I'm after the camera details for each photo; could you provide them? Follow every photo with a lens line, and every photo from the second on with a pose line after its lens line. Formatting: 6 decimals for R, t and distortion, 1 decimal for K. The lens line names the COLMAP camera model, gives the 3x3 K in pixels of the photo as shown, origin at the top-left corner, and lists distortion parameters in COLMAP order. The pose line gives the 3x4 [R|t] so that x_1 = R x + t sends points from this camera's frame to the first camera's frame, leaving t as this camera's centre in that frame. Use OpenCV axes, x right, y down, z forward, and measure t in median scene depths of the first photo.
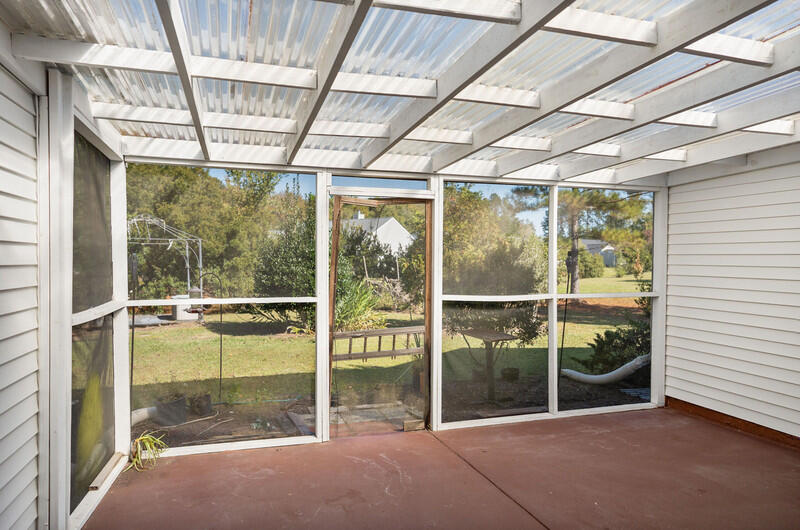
lens RADIAL K [[529.4, 0, 400.0], [0, 529.4, 265.0], [0, 0, 1]] dist [-0.050981, 0.057439]
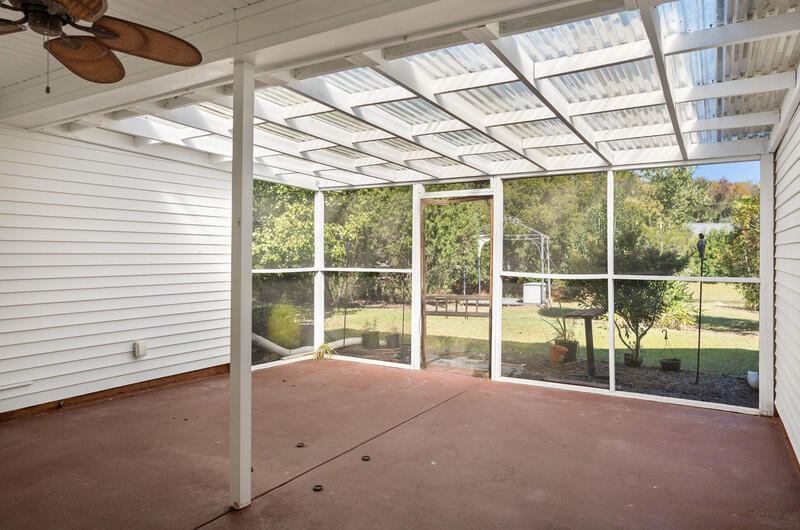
lens RADIAL K [[529.4, 0, 400.0], [0, 529.4, 265.0], [0, 0, 1]] dist [-0.050981, 0.057439]
pose [[0.659612, 0.014732, -0.751462, 0.863512], [-0.010396, 0.999891, 0.010477, 0.030108], [0.751535, 0.000902, 0.659693, 0.007335]]
